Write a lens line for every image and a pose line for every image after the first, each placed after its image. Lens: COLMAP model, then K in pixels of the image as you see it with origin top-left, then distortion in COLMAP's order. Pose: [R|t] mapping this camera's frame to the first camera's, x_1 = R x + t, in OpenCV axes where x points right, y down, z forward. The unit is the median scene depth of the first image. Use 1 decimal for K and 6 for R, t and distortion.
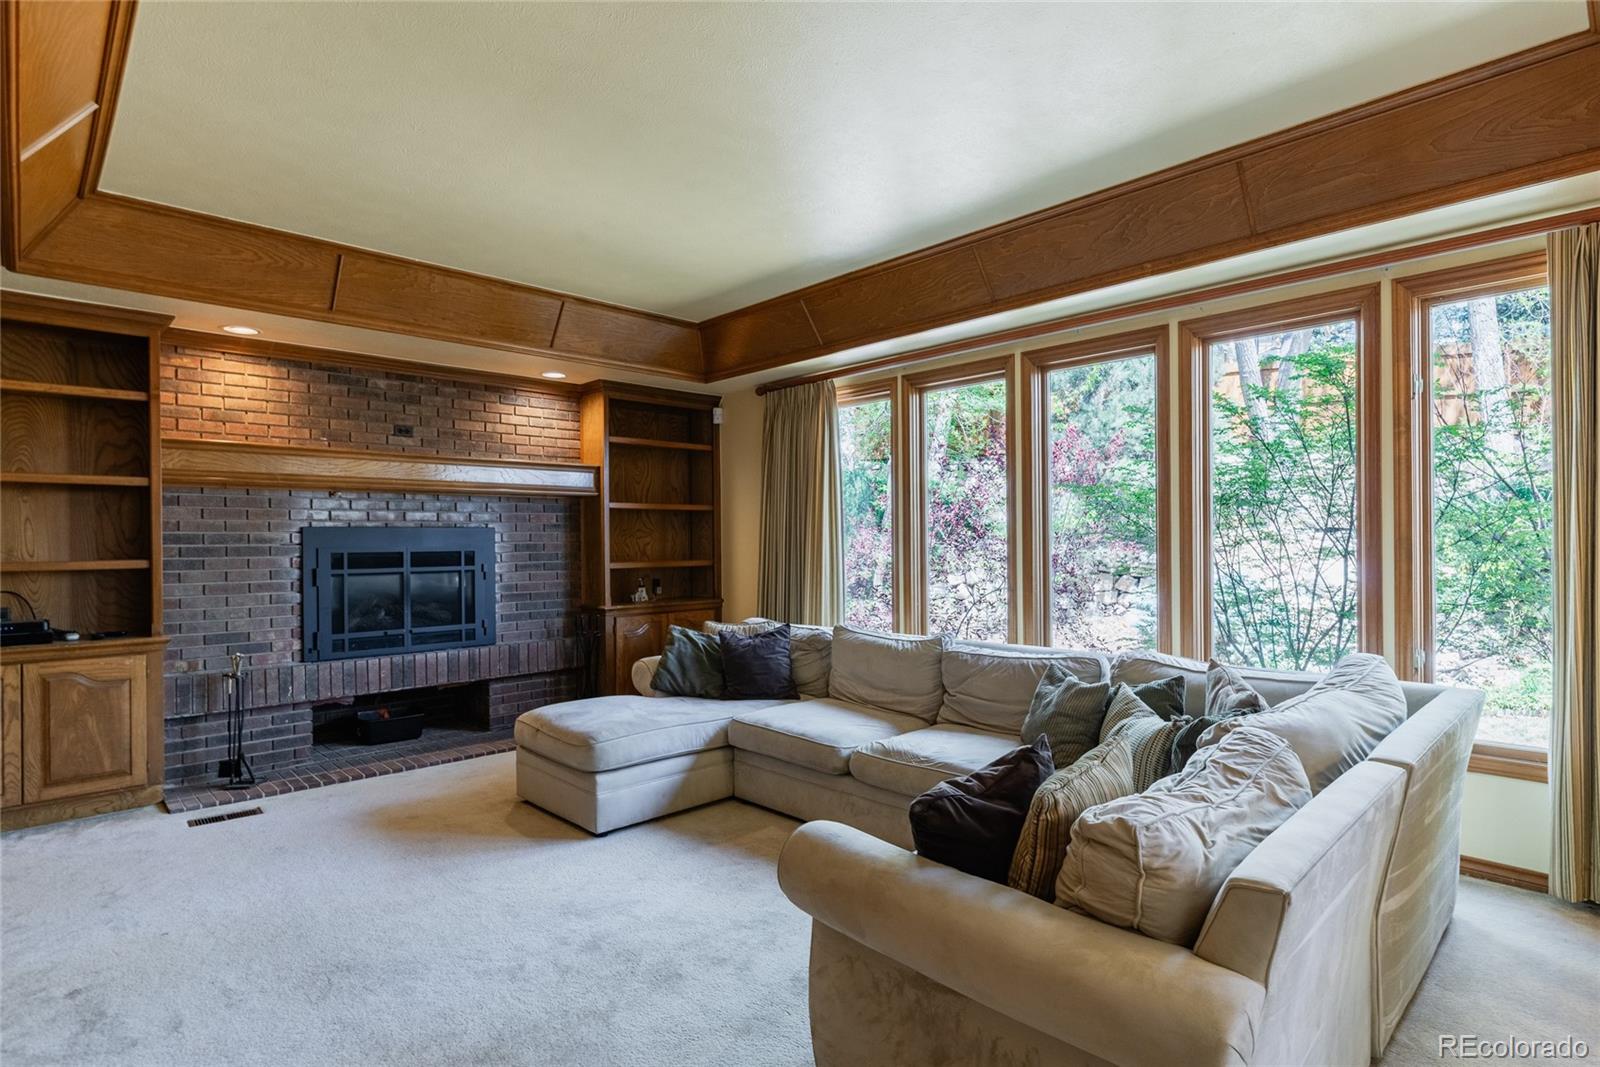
lens RADIAL K [[819.5, 0, 823.7], [0, 819.5, 541.7], [0, 0, 1]] dist [-0.000102, 0.000350]
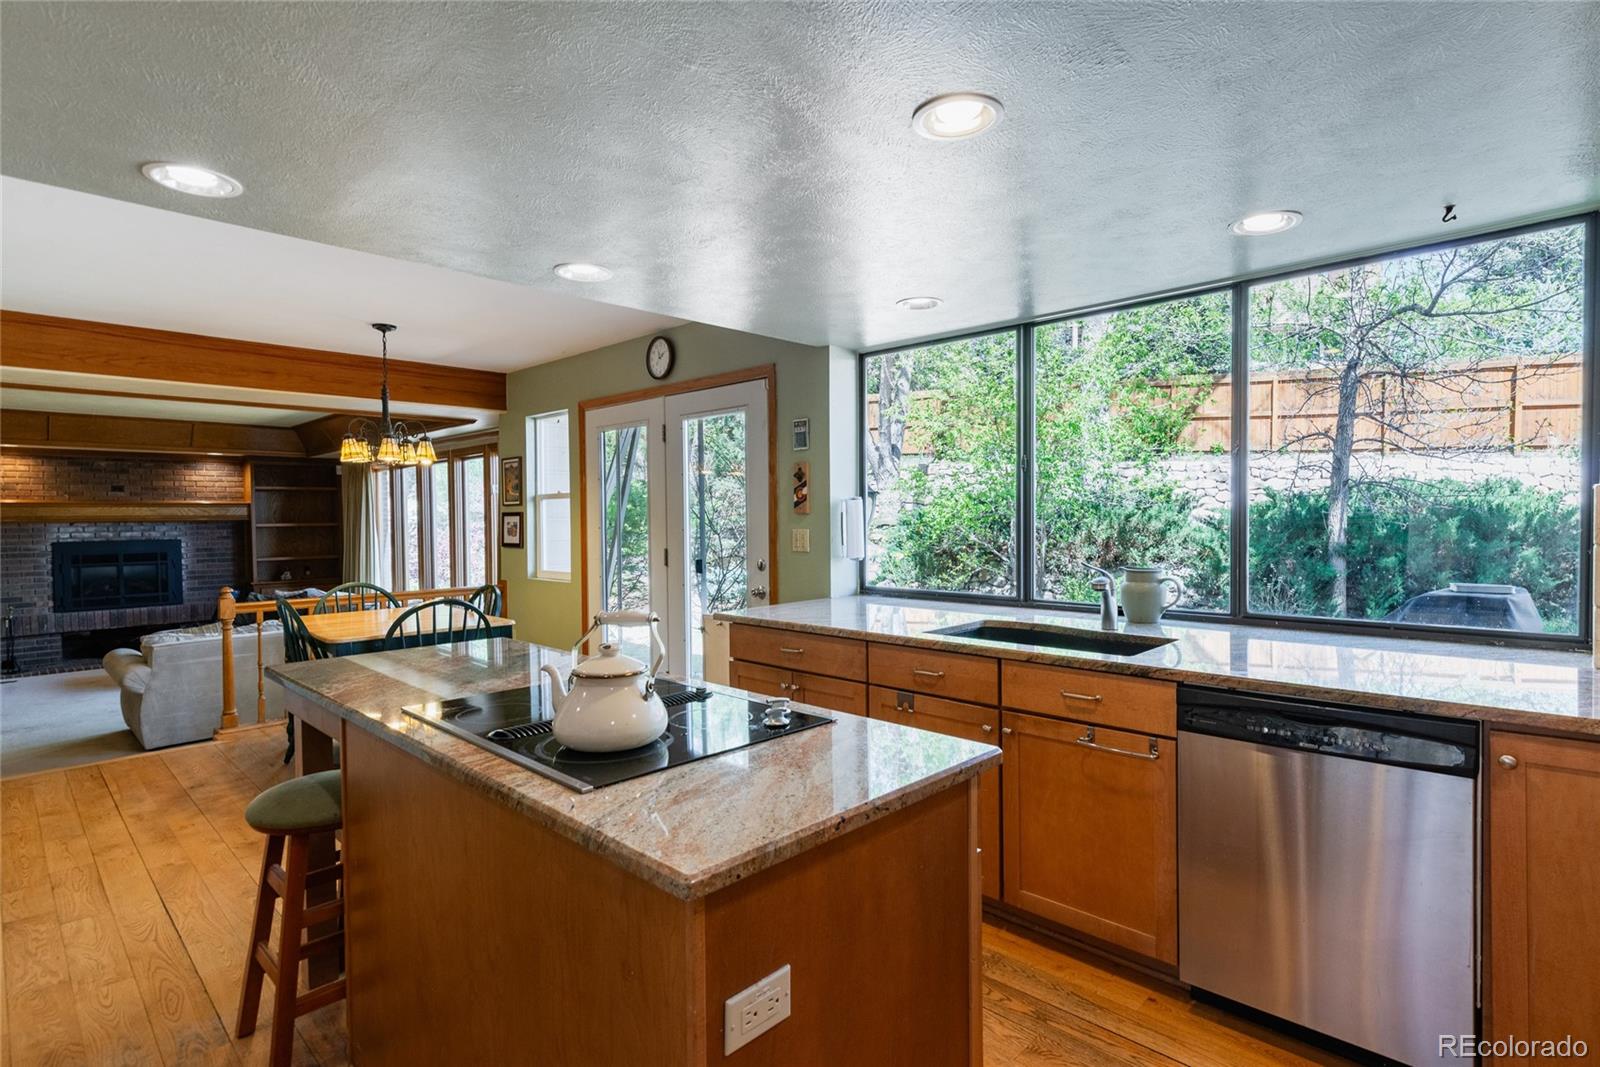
lens RADIAL K [[793.4, 0, 826.2], [0, 793.4, 536.3], [0, 0, 1]] dist [-0.000937, 0.000336]
pose [[0.999098, -0.000045, 0.042464, 1.069695], [-0.001127, 0.999619, 0.027575, -0.083376], [-0.042449, -0.027598, 0.998717, -0.910131]]
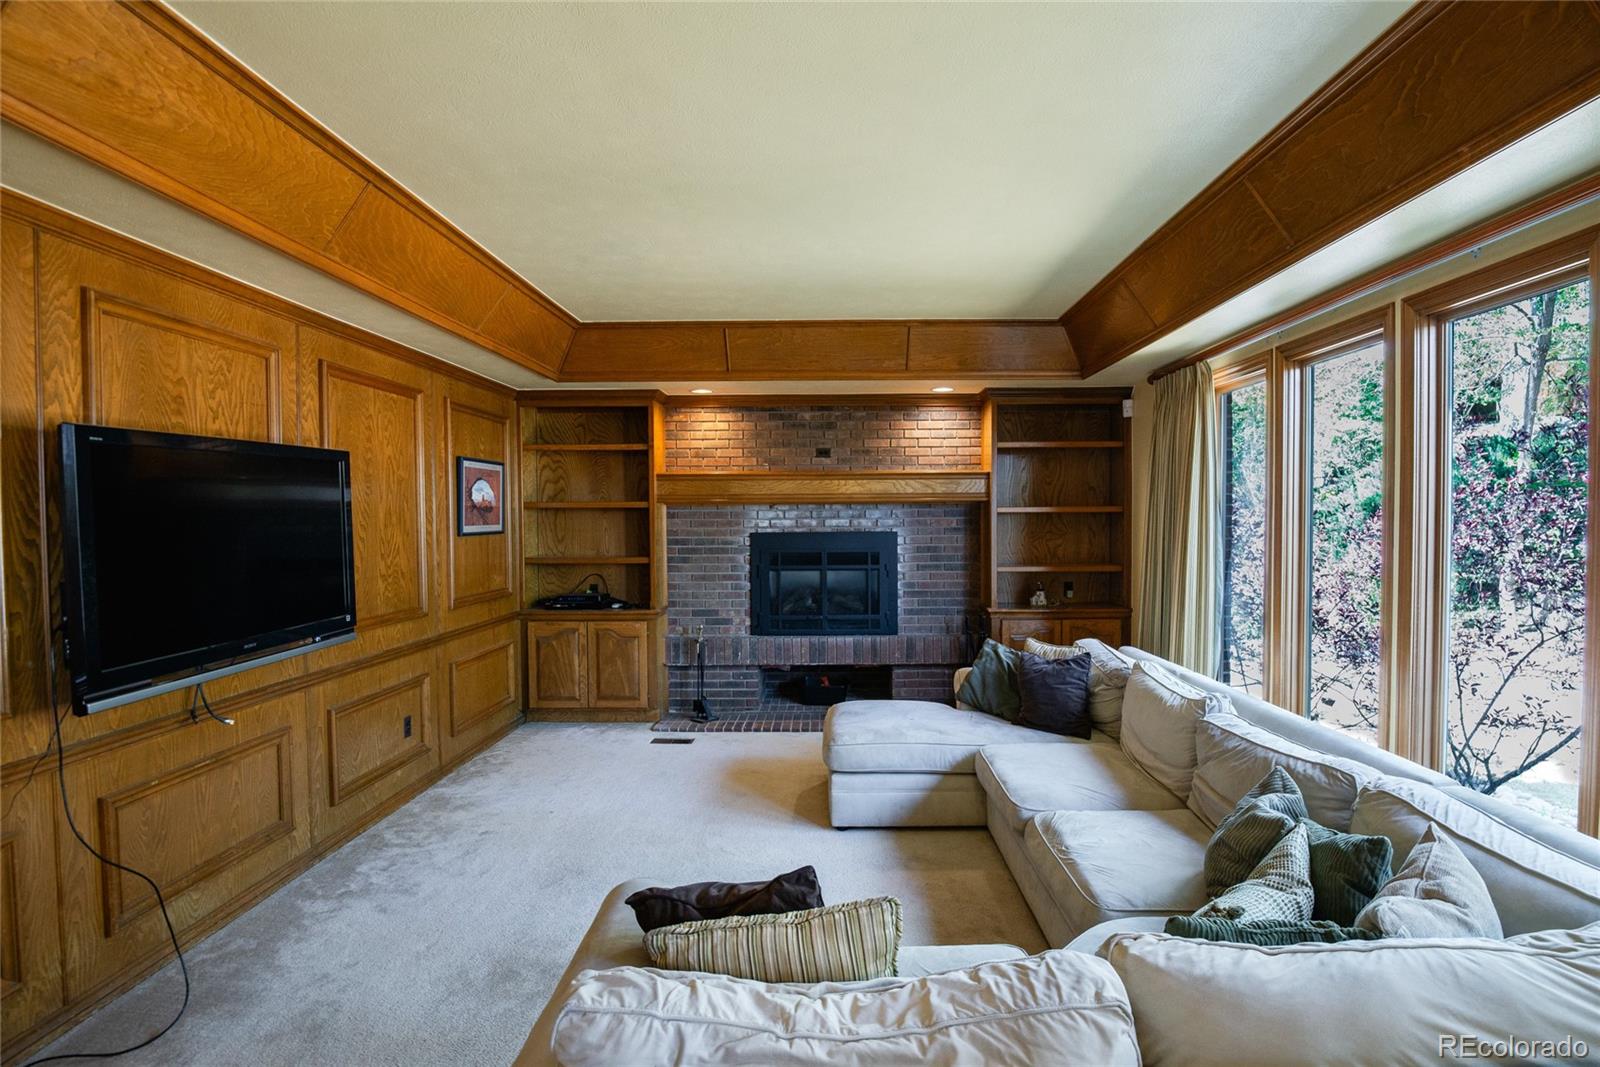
lens RADIAL K [[793.4, 0, 826.2], [0, 793.4, 536.3], [0, 0, 1]] dist [-0.000937, 0.000336]
pose [[0.706681, 0.022342, -0.707180, 0.343648], [-0.000826, 0.999527, 0.030753, -0.050306], [0.707532, -0.021148, 0.706365, 0.180260]]
